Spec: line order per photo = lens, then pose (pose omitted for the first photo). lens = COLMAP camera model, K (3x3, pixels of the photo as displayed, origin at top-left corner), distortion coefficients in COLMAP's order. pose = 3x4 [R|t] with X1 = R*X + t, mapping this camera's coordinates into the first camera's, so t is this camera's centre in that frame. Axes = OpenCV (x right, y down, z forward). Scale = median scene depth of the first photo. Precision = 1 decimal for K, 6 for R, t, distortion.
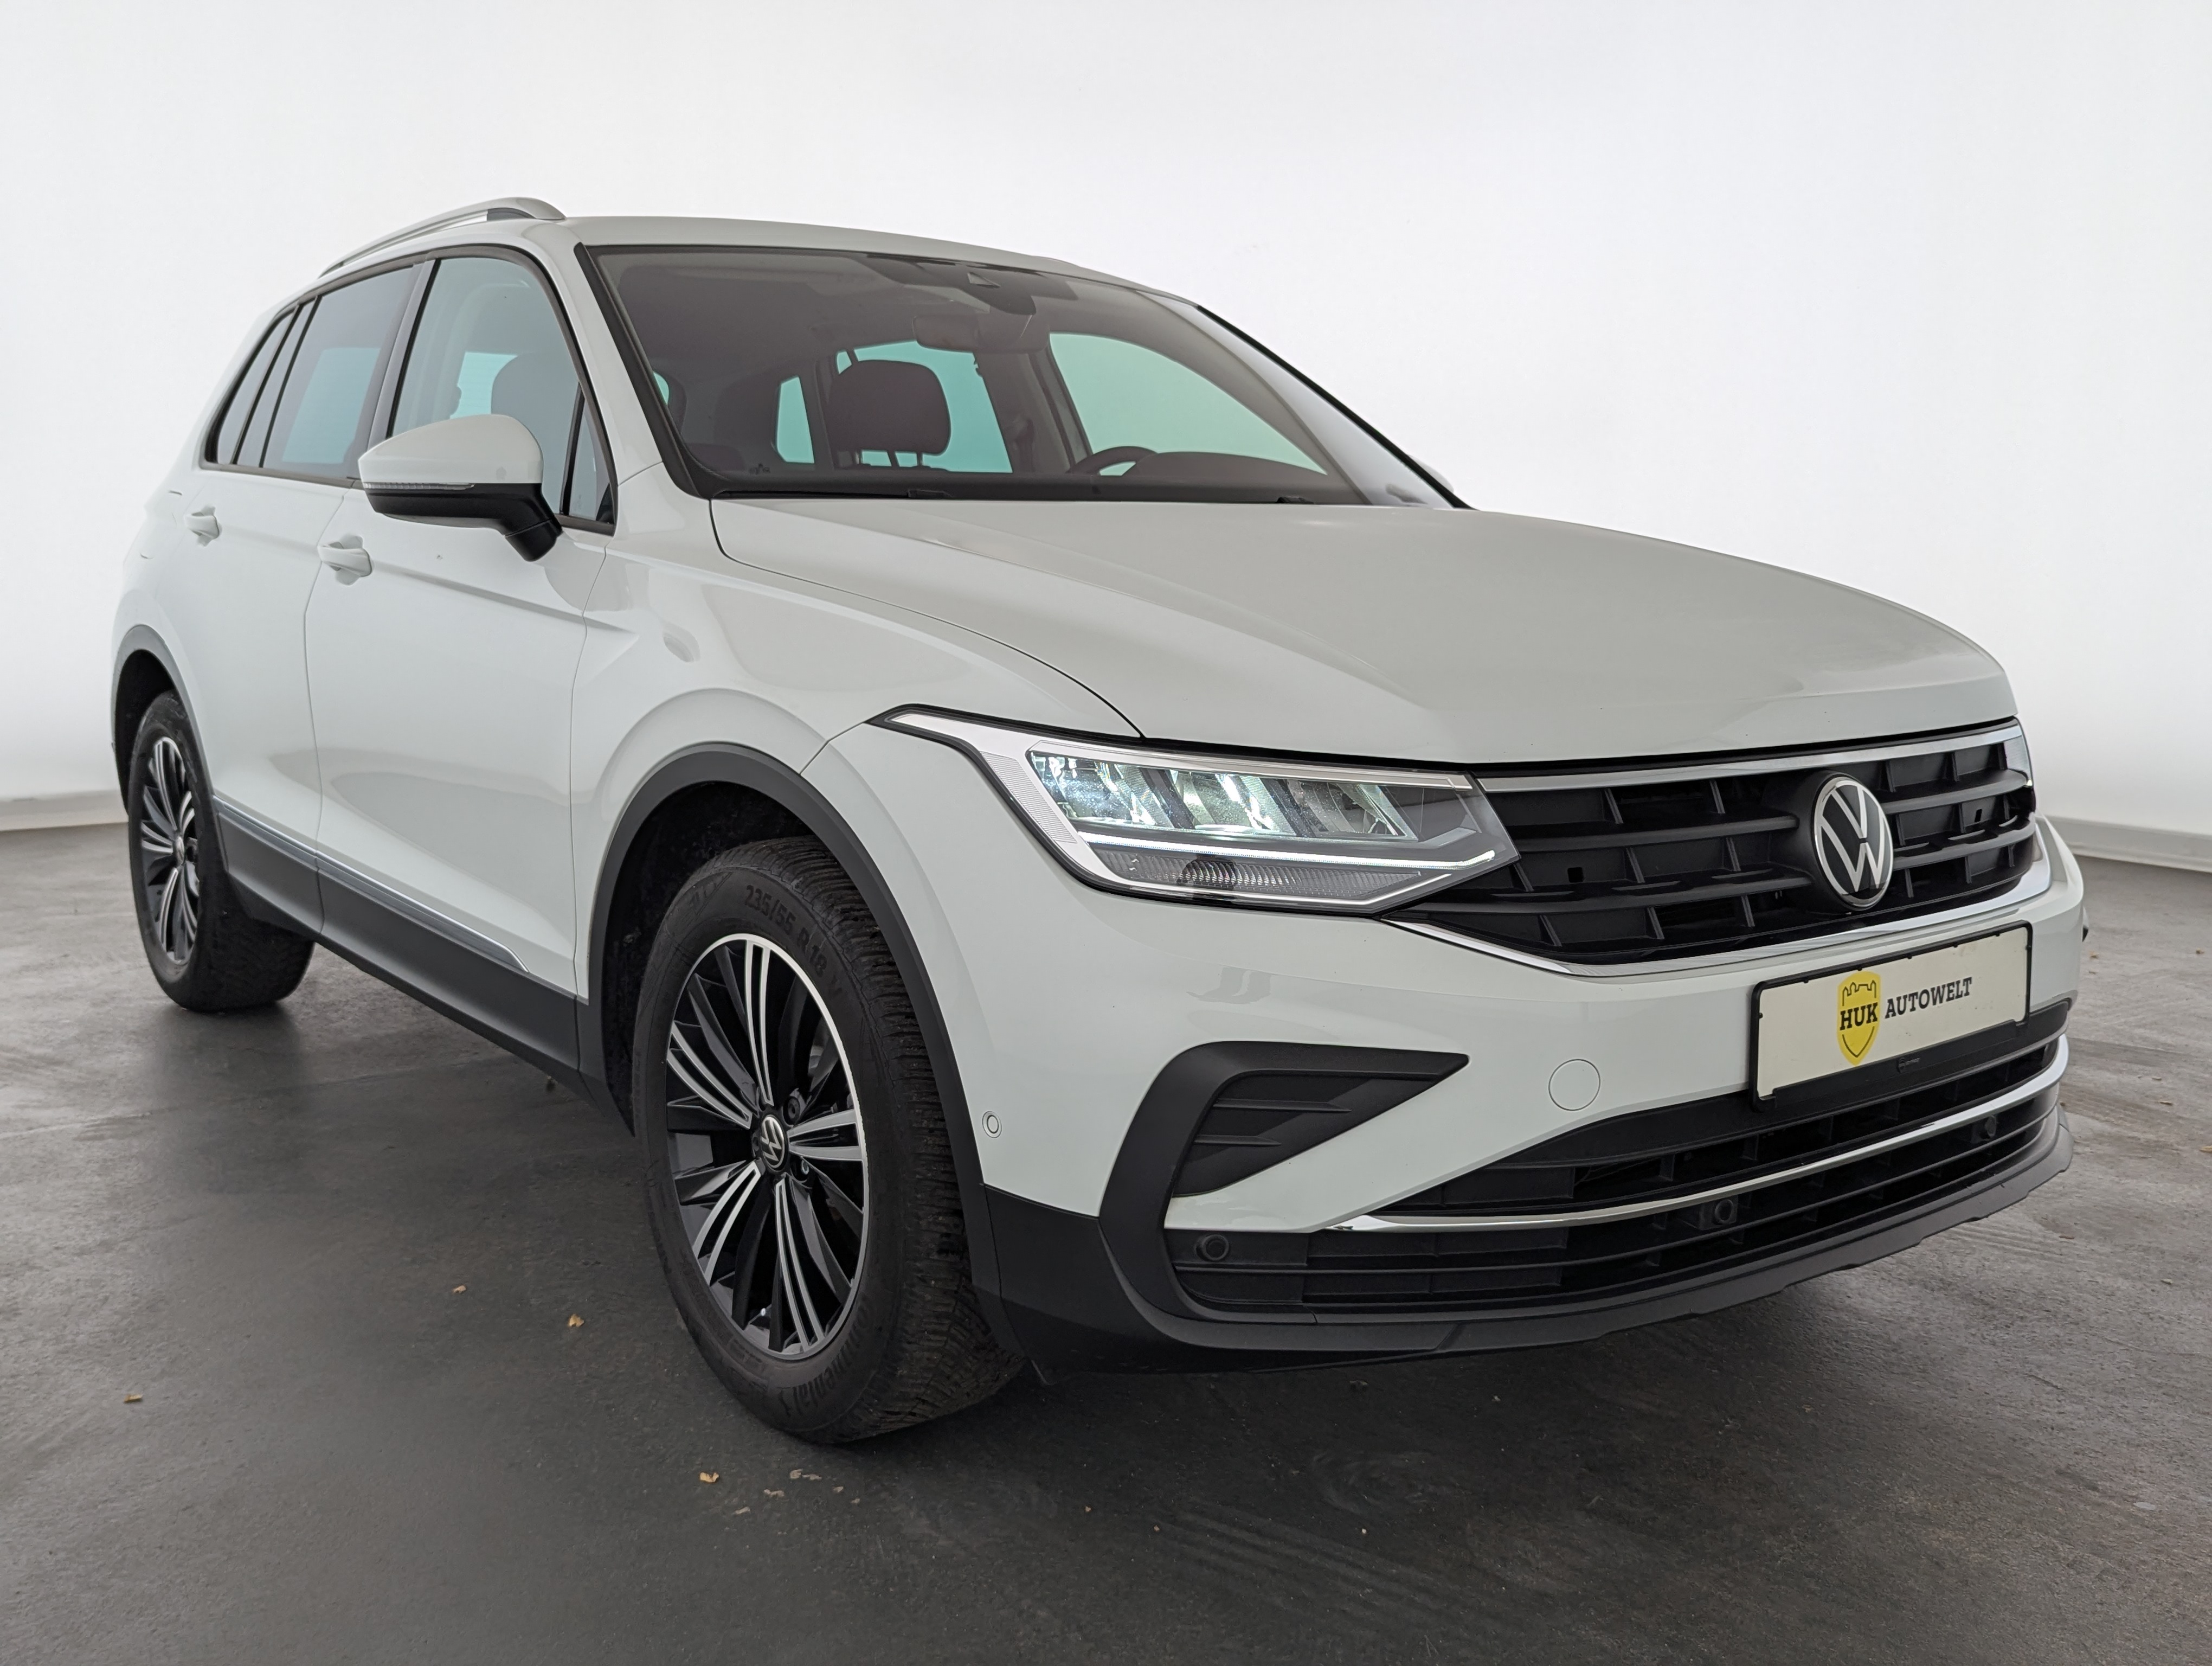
lens RADIAL K [[1927.9, 0, 1085.9], [0, 1927.9, 826.6], [0, 0, 1]] dist [0.064701, -0.012669]
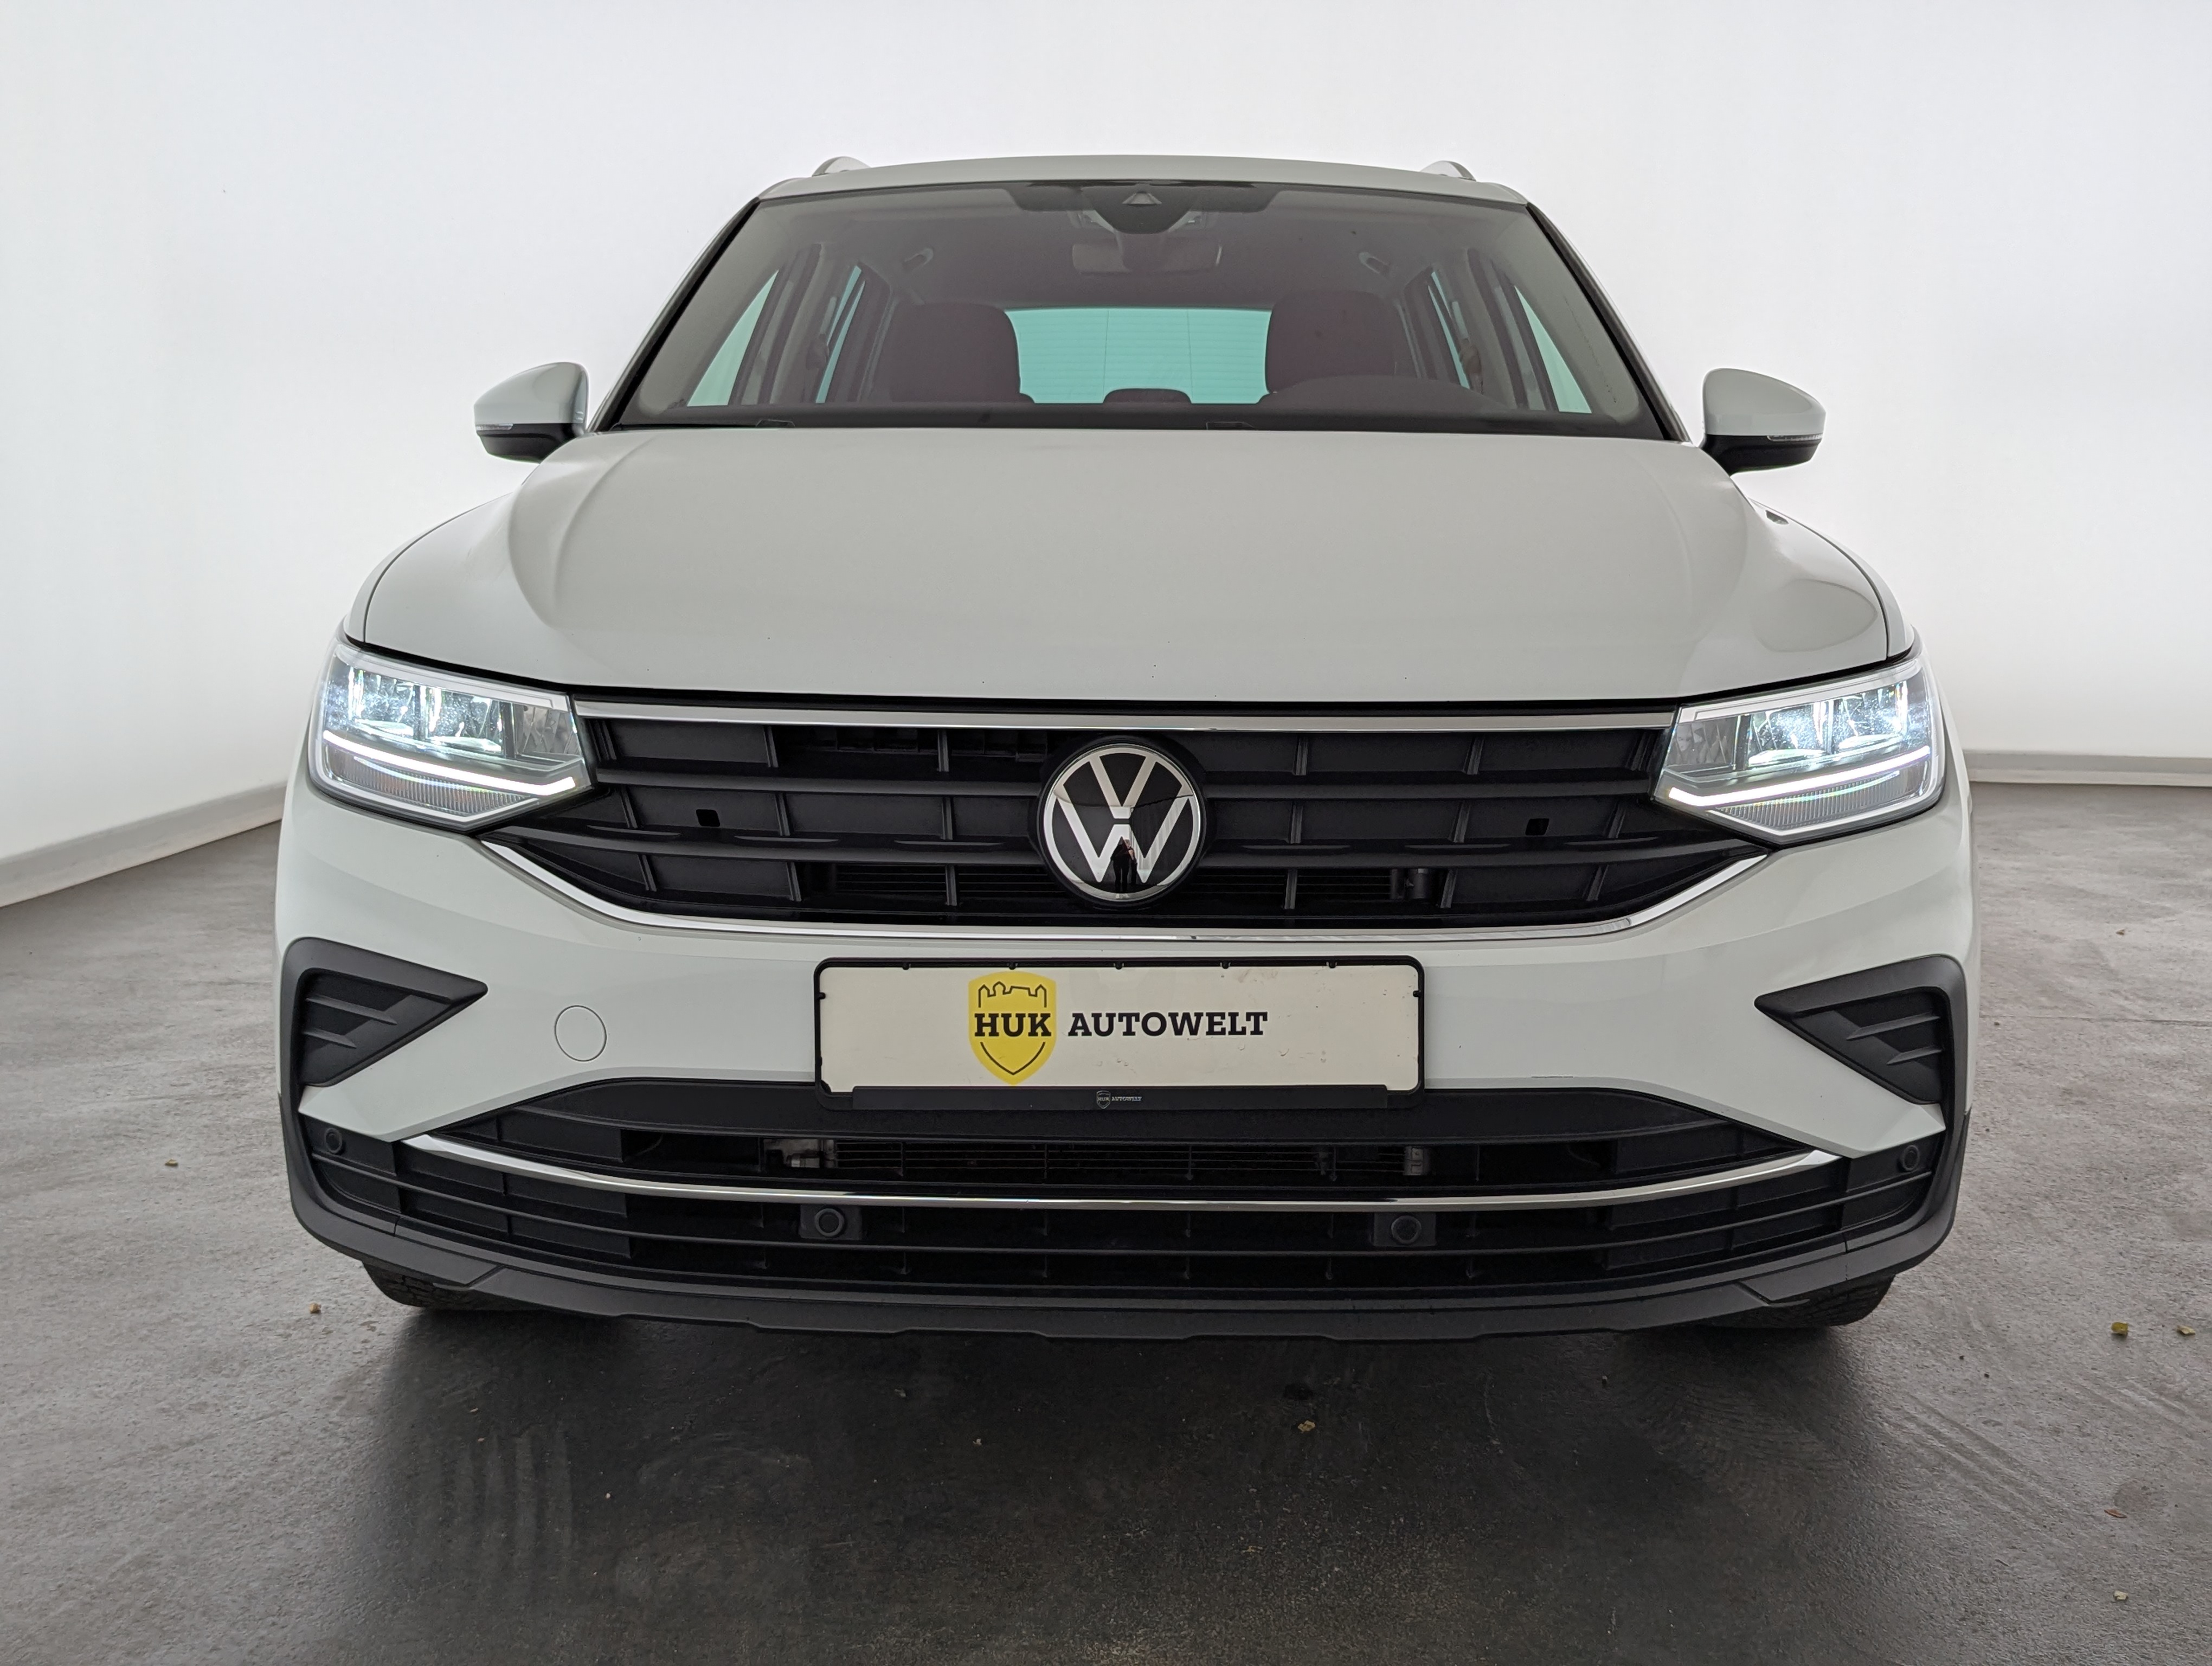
lens RADIAL K [[2191.0, 0, 1104.2], [0, 2191.0, 825.7], [0, 0, 1]] dist [0.061842, 0.000000]
pose [[0.782063, 0.085132, -0.617357, 1.033219], [-0.088648, 0.995749, 0.025012, -0.013525], [0.616862, 0.035166, 0.786285, 0.305863]]
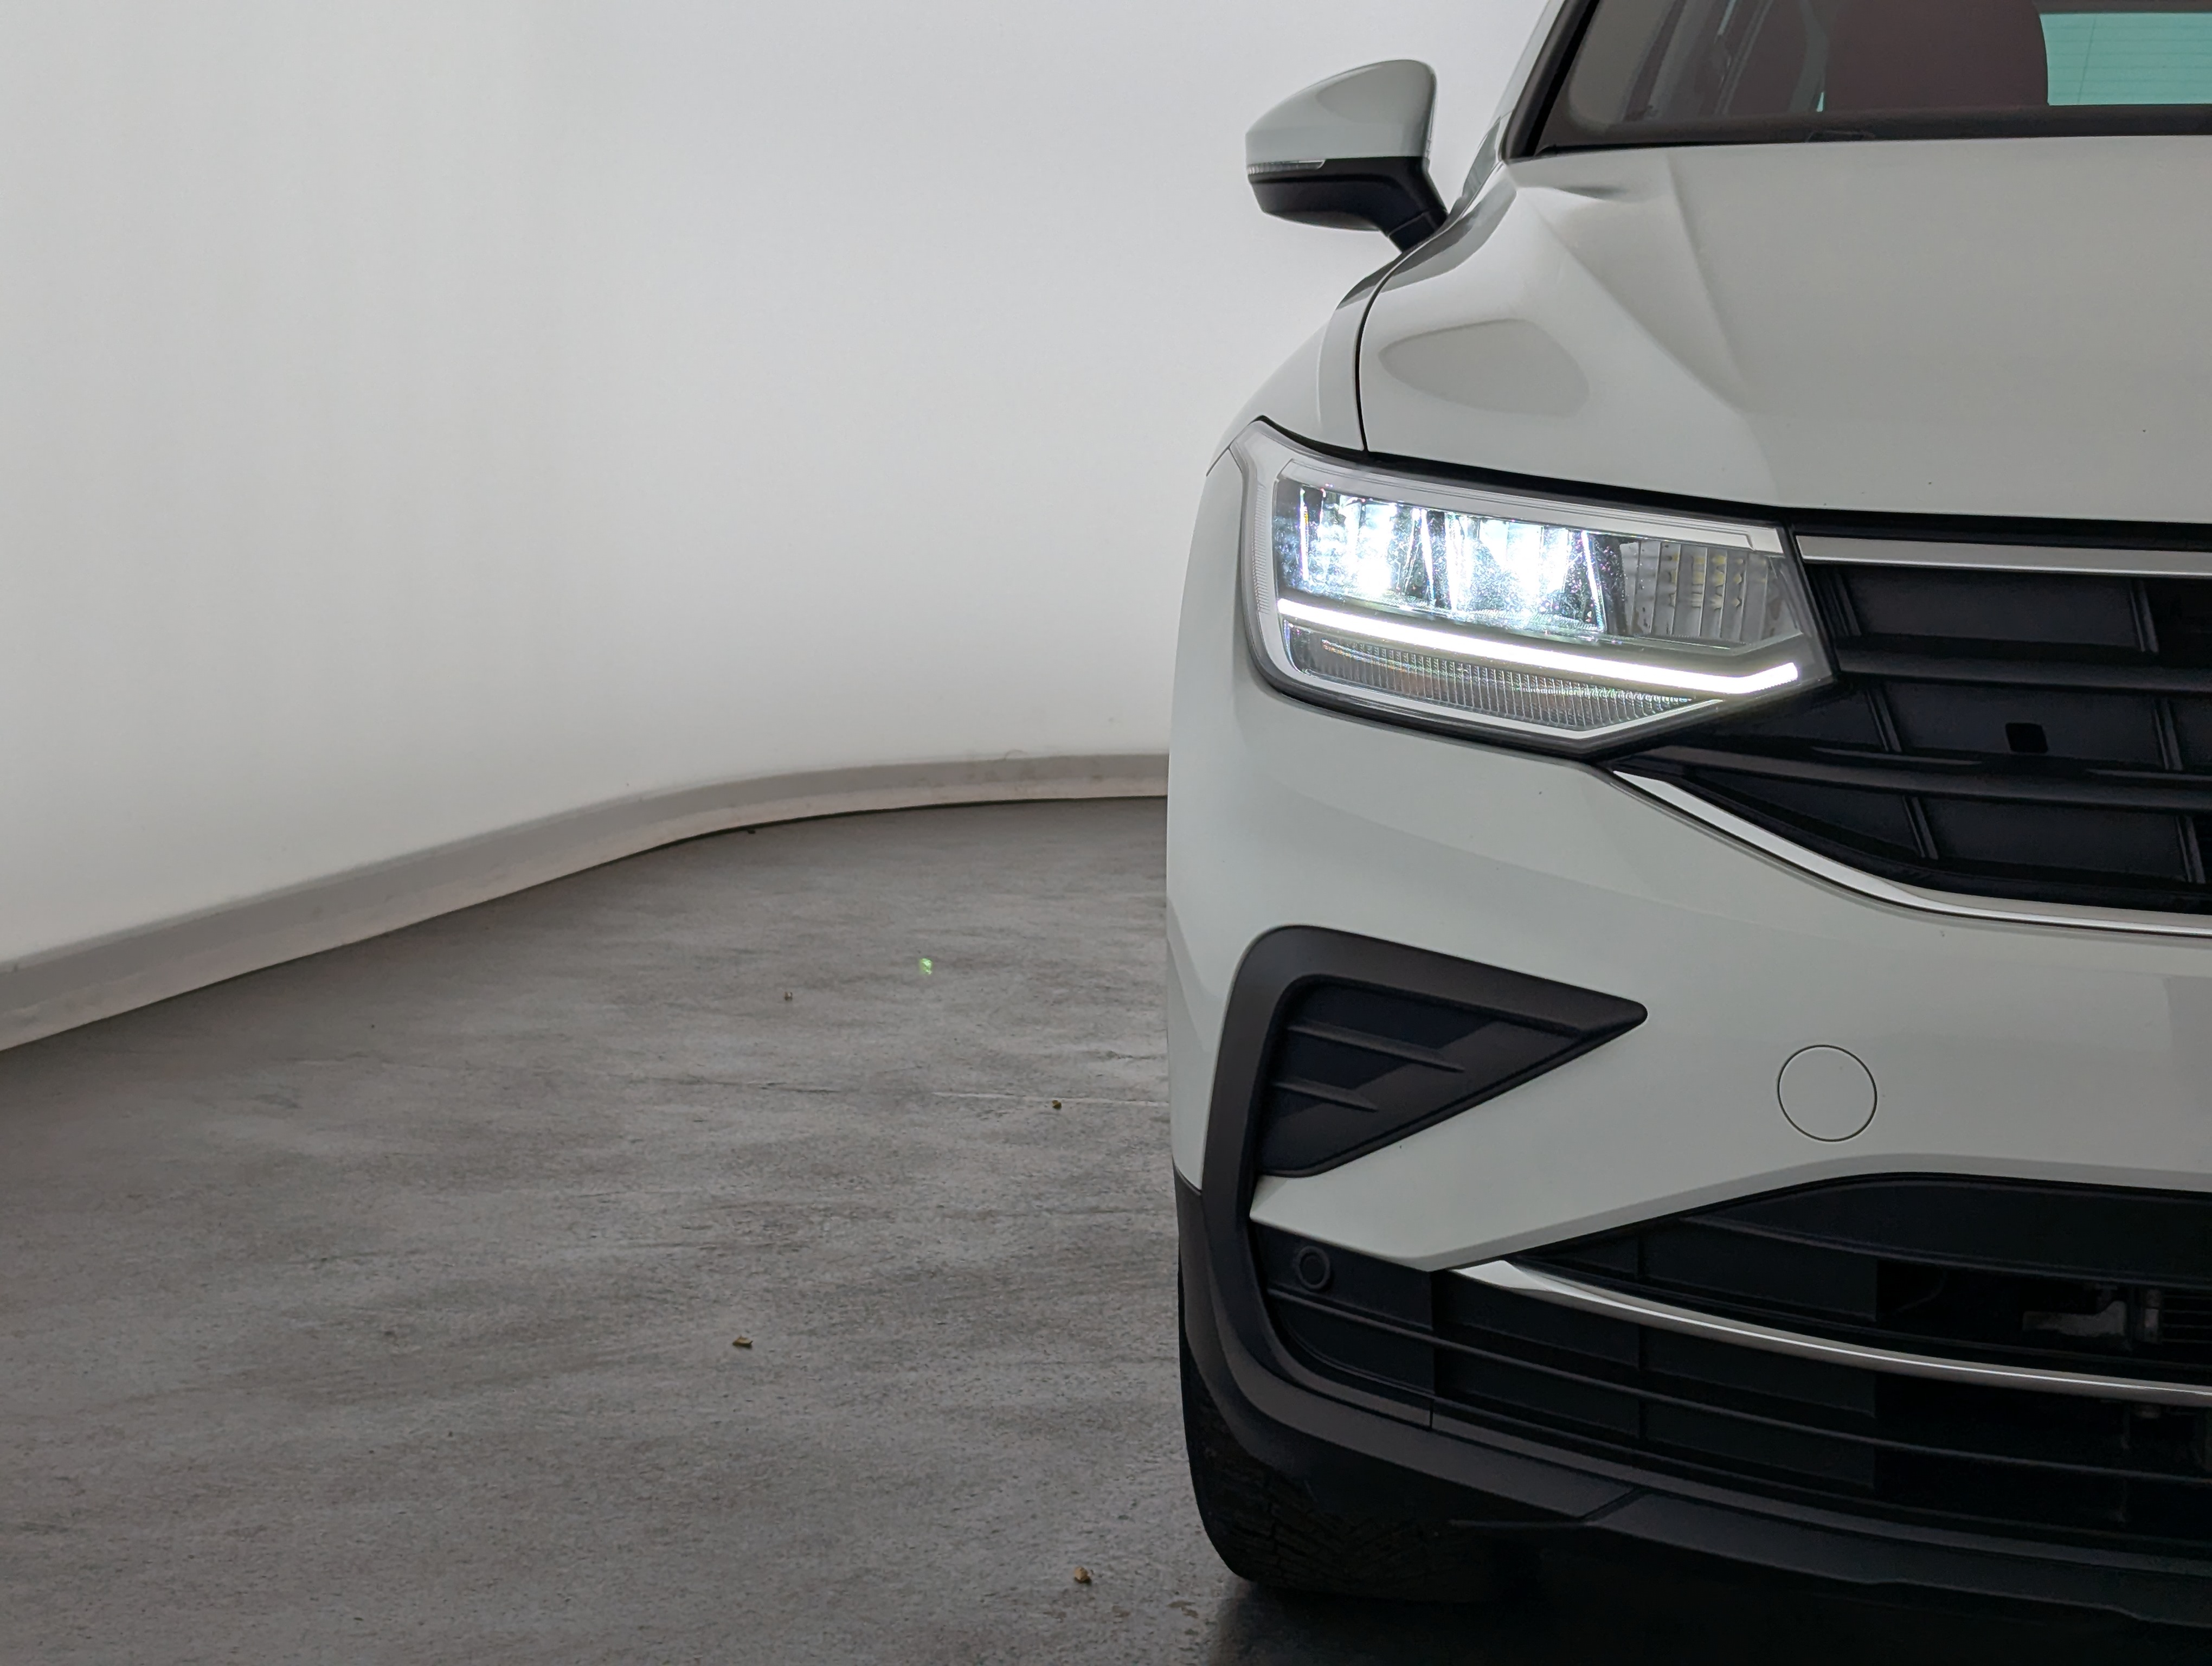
lens RADIAL K [[3611.3, 0, 1201.4], [0, 3611.3, 794.7], [0, 0, 1]] dist [0.119365, 0.000000]
pose [[0.683236, 0.081485, -0.725637, 0.821318], [-0.118031, 0.993010, 0.000375, 0.066820], [0.720595, 0.085391, 0.688078, 0.154621]]
